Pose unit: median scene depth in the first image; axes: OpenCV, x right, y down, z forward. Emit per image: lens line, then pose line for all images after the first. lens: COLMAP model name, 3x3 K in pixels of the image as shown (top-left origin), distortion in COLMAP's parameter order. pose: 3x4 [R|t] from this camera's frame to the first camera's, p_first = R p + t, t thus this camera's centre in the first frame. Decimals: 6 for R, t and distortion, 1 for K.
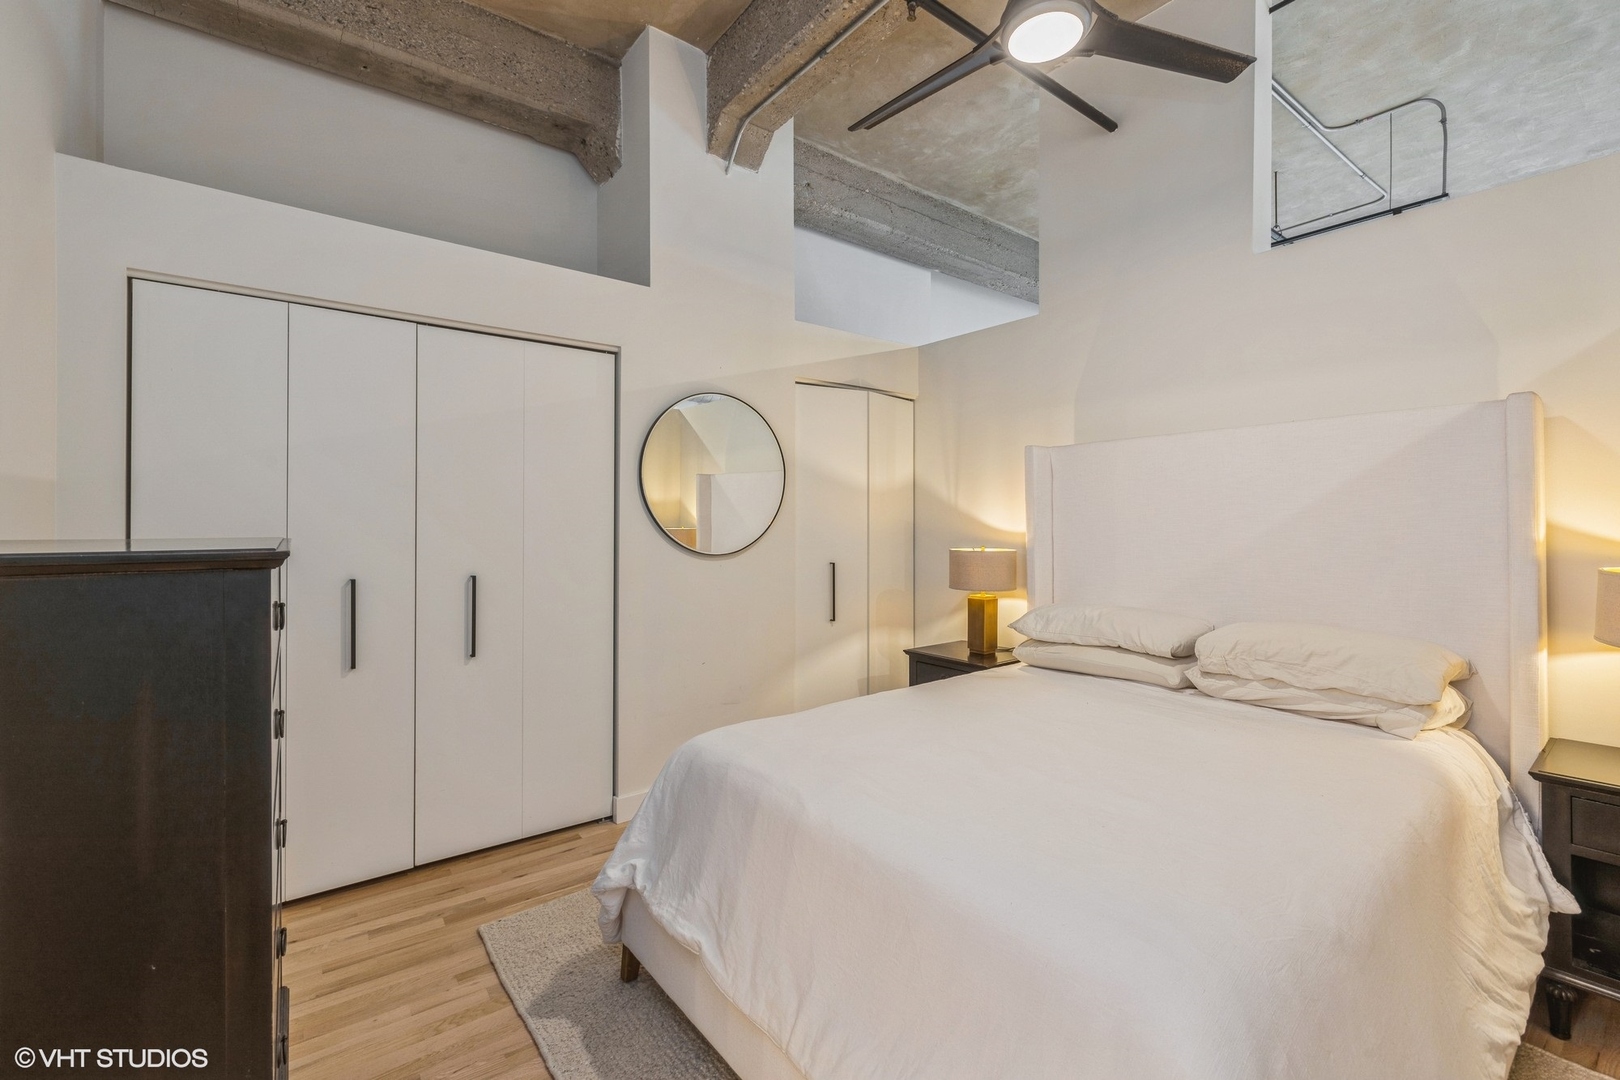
lens RADIAL K [[691.8, 0, 803.8], [0, 691.8, 523.6], [0, 0, 1]] dist [-0.002438, 0.001032]
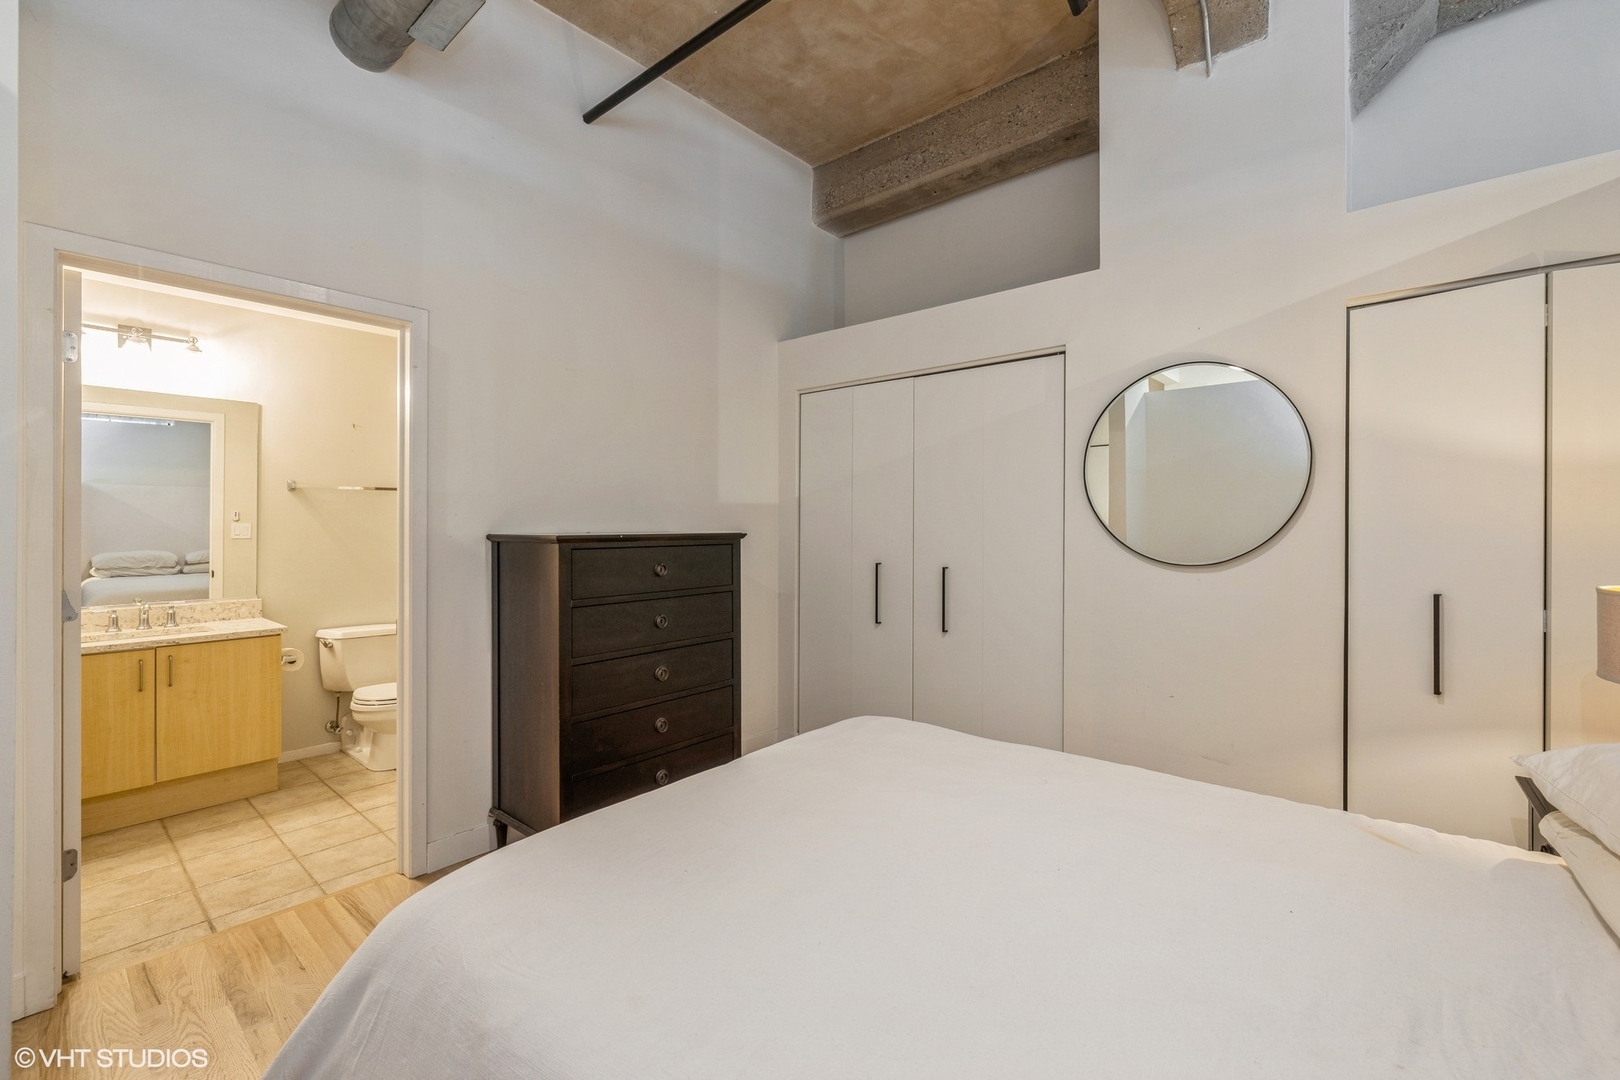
lens RADIAL K [[691.8, 0, 816.1], [0, 691.8, 525.8], [0, 0, 1]] dist [-0.002438, 0.001032]
pose [[0.210749, -0.001698, -0.977539, 0.602591], [-0.003985, 0.999989, -0.002596, 0.004410], [0.977532, 0.004443, 0.210740, 0.445210]]
